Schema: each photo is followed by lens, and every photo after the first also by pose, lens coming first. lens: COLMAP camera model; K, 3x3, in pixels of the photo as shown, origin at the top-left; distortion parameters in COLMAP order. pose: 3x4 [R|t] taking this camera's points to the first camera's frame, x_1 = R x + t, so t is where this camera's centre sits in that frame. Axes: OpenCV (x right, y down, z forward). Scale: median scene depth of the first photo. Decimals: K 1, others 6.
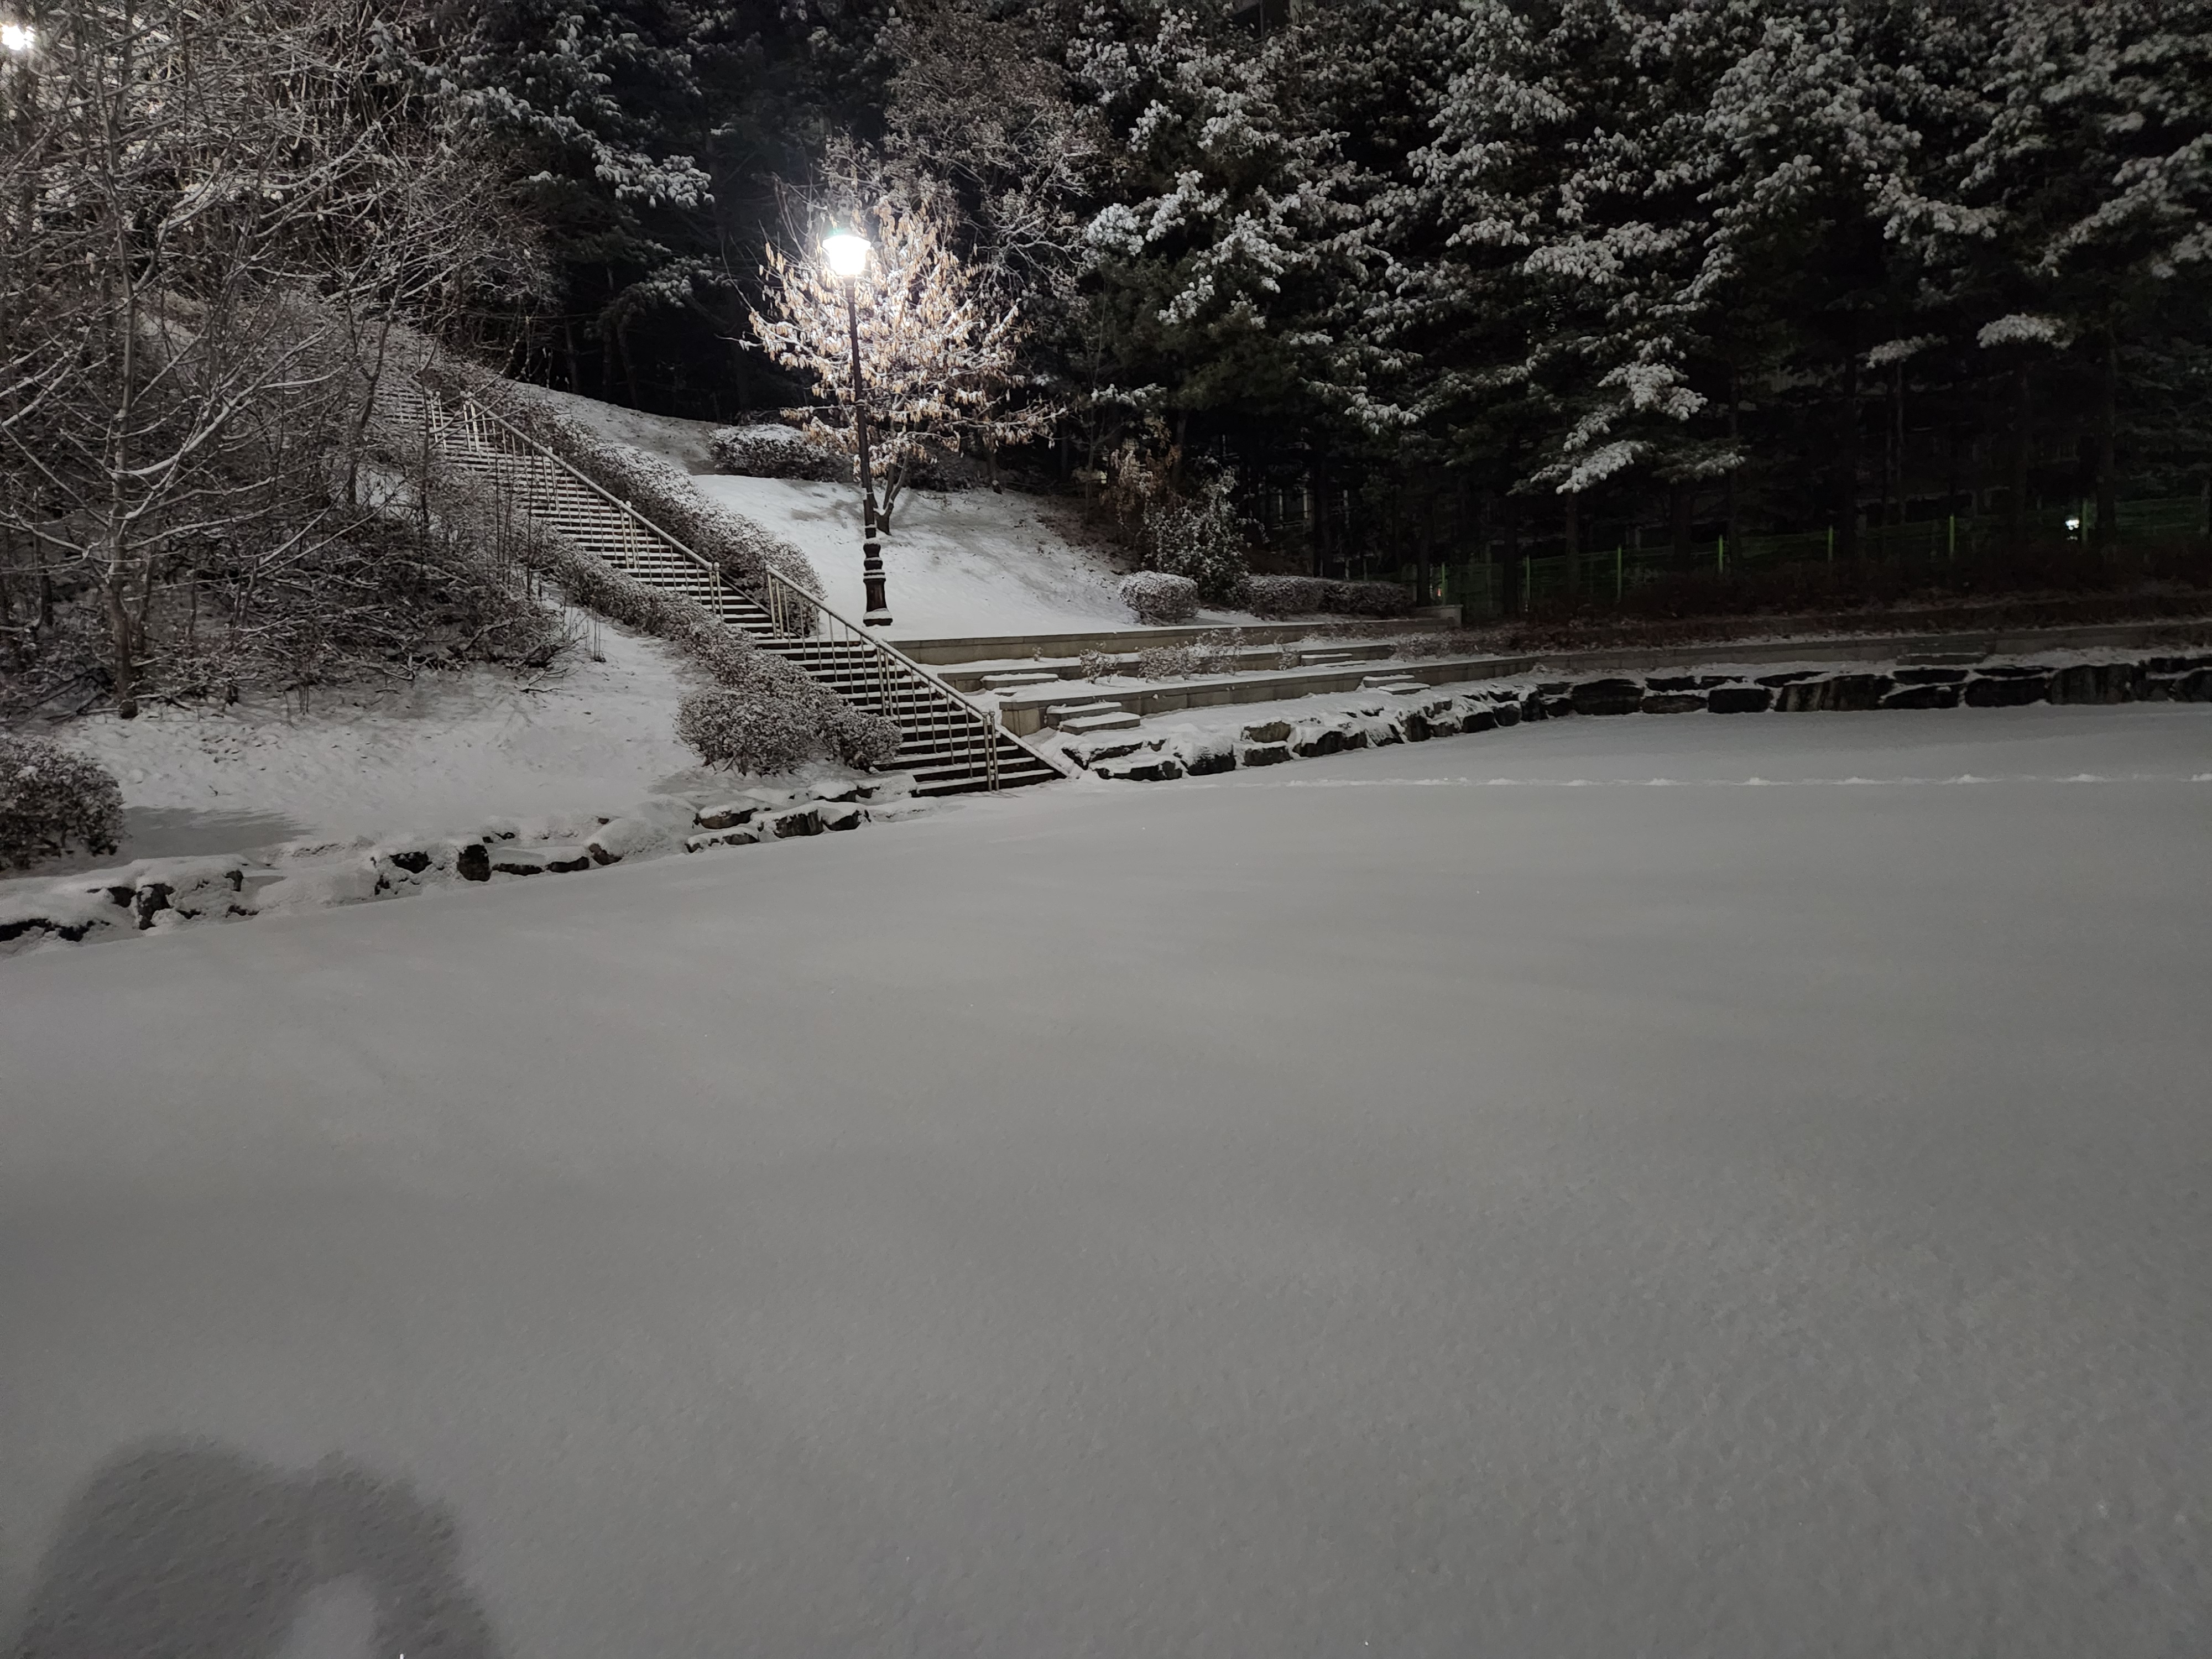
lens RADIAL K [[1422.3, 0, 1107.1], [0, 1422.3, 867.5], [0, 0, 1]] dist [0.101302, -0.089114]
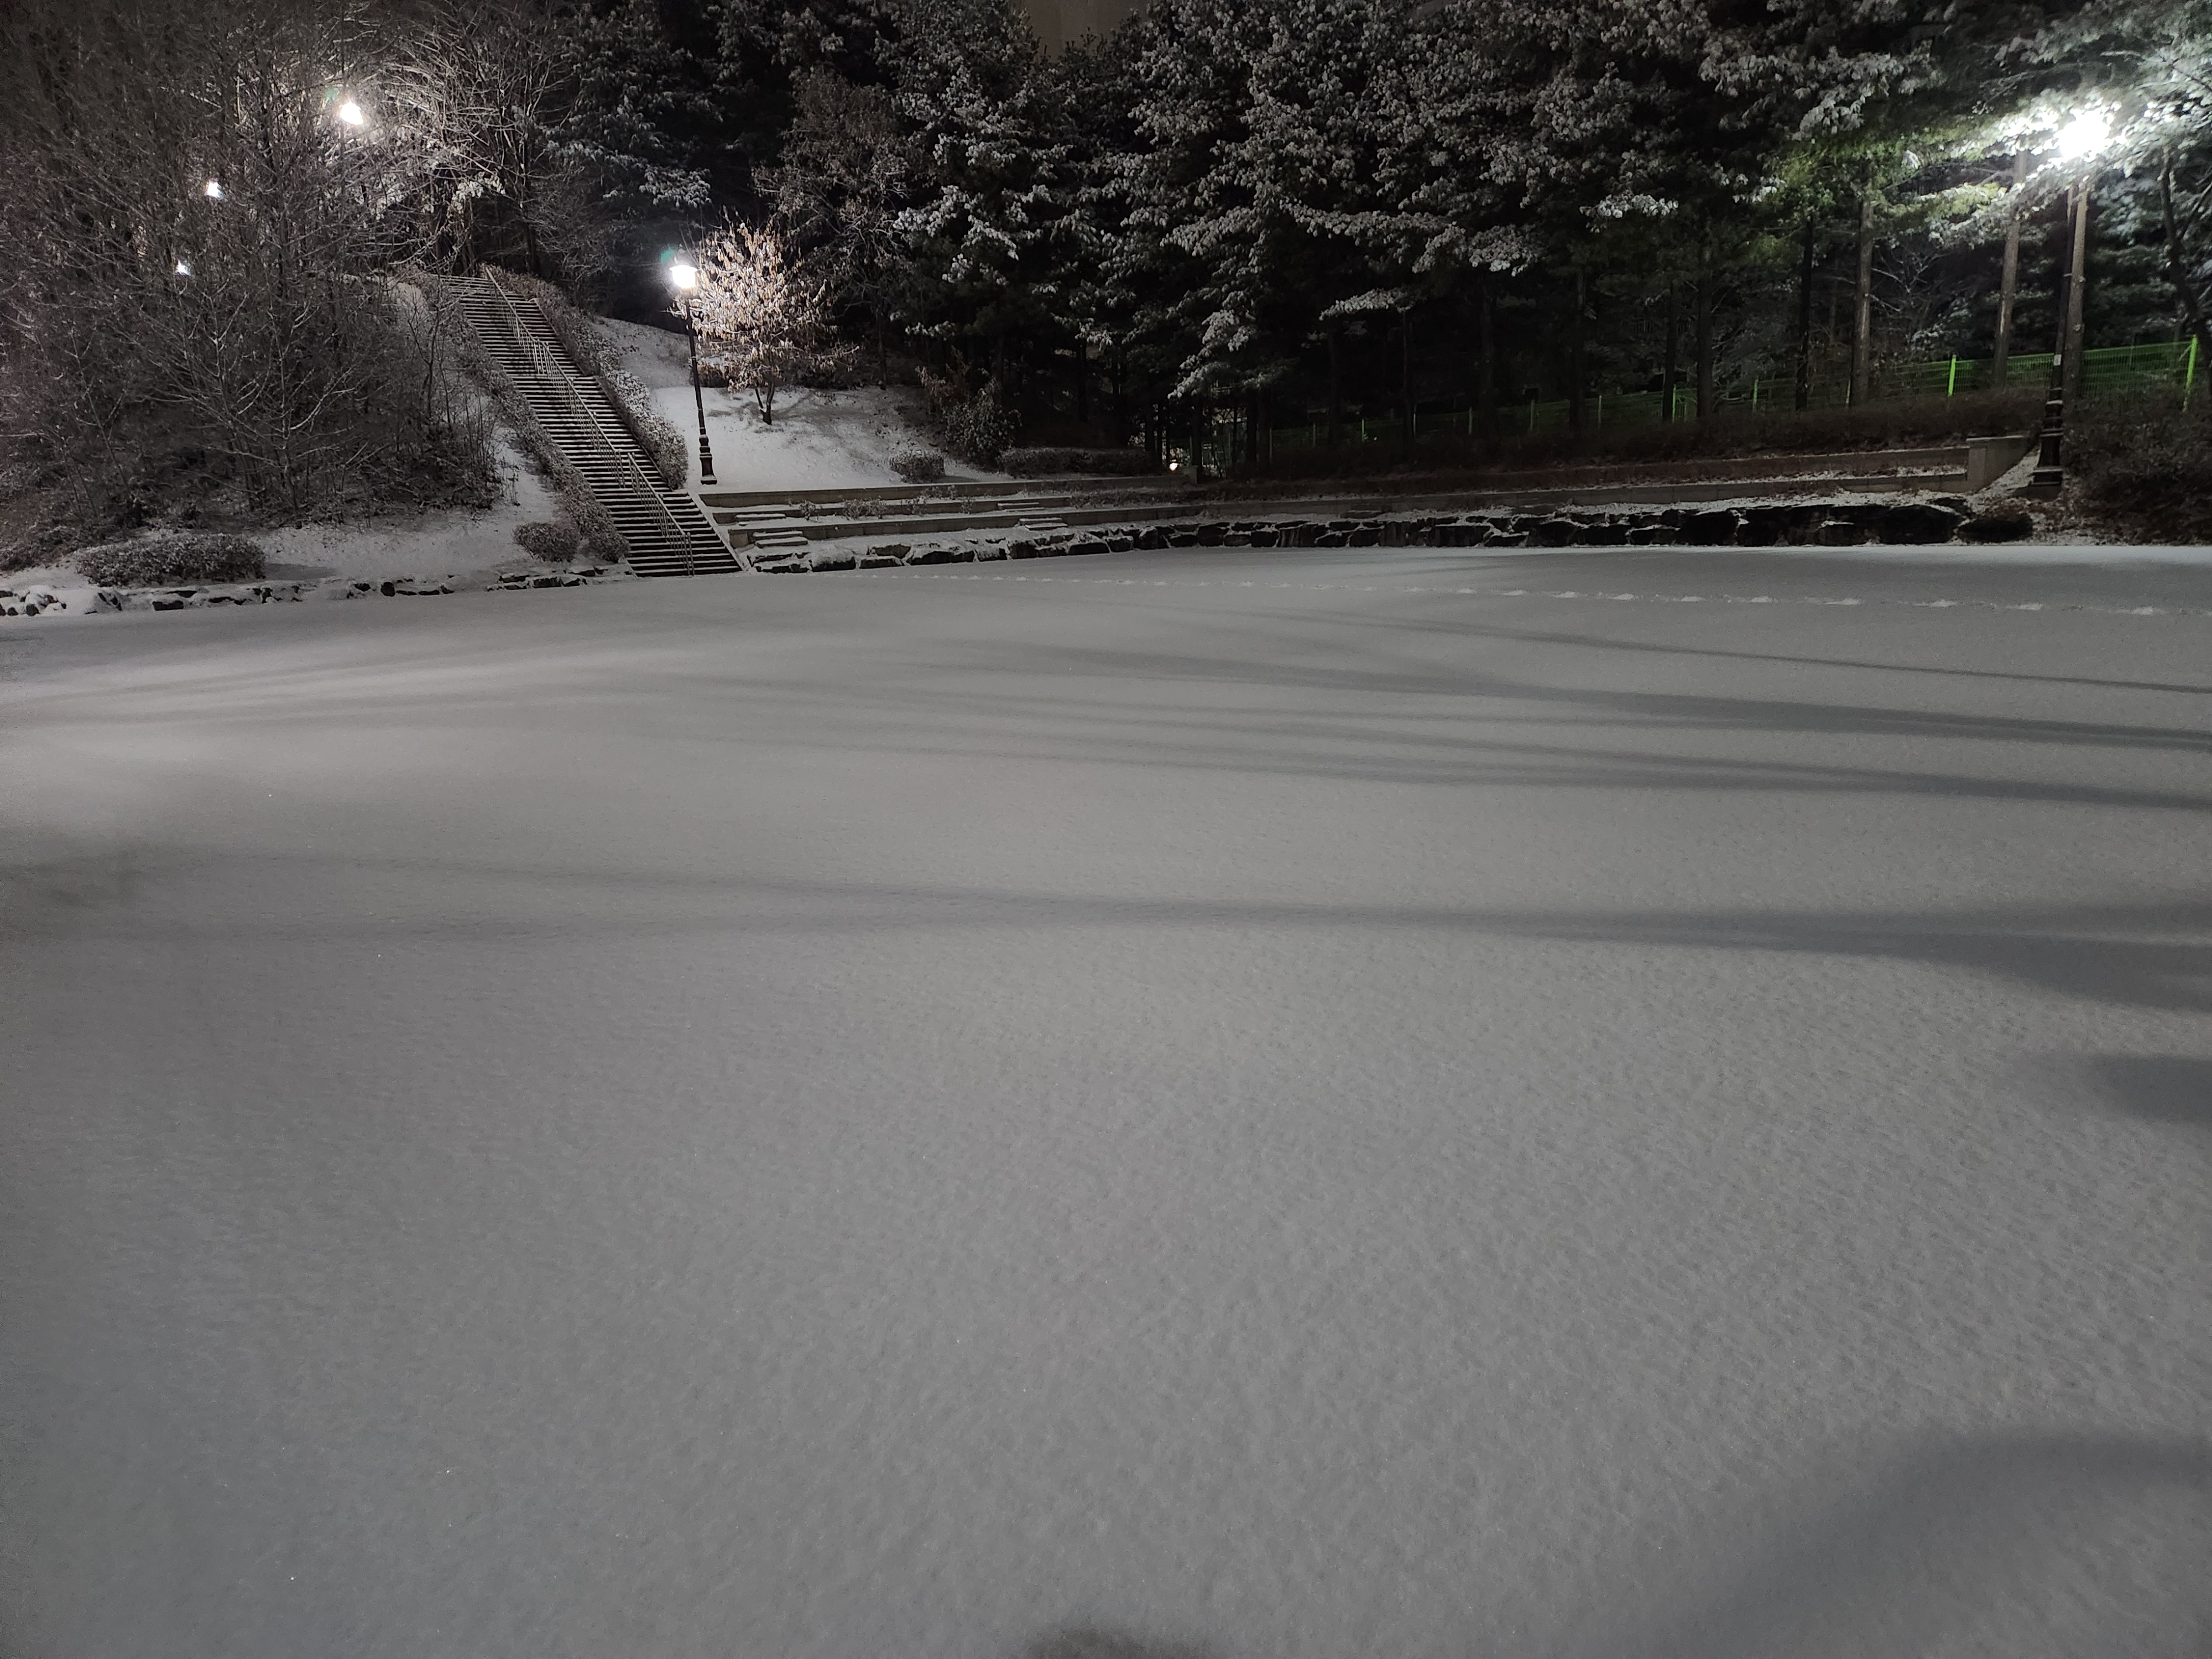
lens RADIAL K [[1422.3, 0, 1107.1], [0, 1422.3, 867.5], [0, 0, 1]] dist [0.101302, -0.089114]
pose [[0.962809, 0.078395, -0.258558, 0.752770], [-0.046087, 0.990608, 0.128733, 0.047981], [0.266222, -0.112029, 0.957379, -0.600022]]
